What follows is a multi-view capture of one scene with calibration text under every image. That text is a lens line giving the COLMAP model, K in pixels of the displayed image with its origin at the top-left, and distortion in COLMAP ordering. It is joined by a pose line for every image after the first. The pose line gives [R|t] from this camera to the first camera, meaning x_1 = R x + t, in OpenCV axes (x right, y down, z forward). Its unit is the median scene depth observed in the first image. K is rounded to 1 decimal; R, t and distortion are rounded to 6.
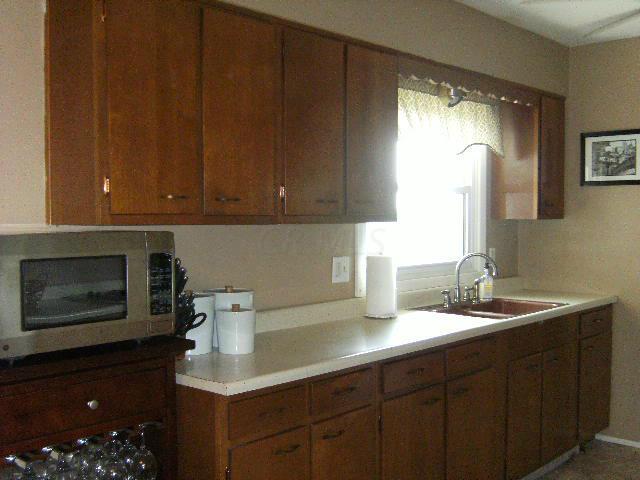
lens RADIAL K [[750.8, 0, 320.0], [0, 750.8, 240.0], [0, 0, 1]] dist [-0.016331, -0.063370]
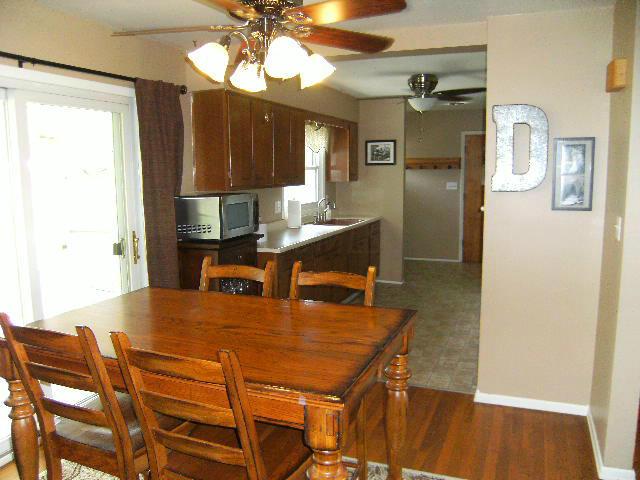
lens RADIAL K [[527.9, 0, 320.0], [0, 527.9, 240.0], [0, 0, 1]] dist [-0.002130, 0.001148]
pose [[0.941087, -0.051723, 0.334185, -0.314785], [0.020173, 0.995060, 0.097200, -0.010574], [-0.337562, -0.084732, 0.937482, -0.423978]]
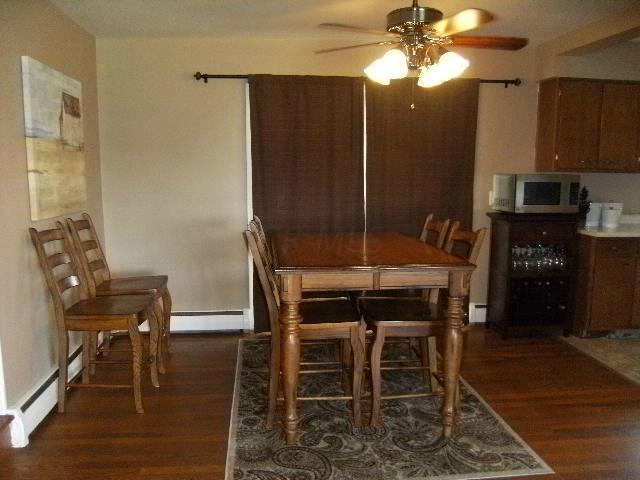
lens RADIAL K [[527.9, 0, 320.0], [0, 527.9, 240.0], [0, 0, 1]] dist [-0.002130, 0.001148]
pose [[0.752838, 0.107376, -0.649388, 0.184414], [-0.033680, 0.991596, 0.124915, 0.007957], [0.657343, -0.072169, 0.750128, -0.550124]]
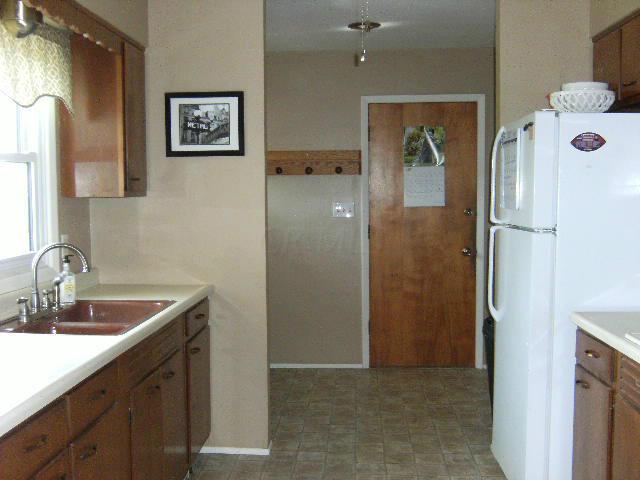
lens RADIAL K [[750.8, 0, 320.0], [0, 750.8, 240.0], [0, 0, 1]] dist [-0.016331, -0.063370]
pose [[0.783489, -0.046662, 0.619651, -0.043702], [0.032832, 0.998892, 0.033707, -0.001970], [-0.620538, -0.006065, 0.784153, 0.257572]]
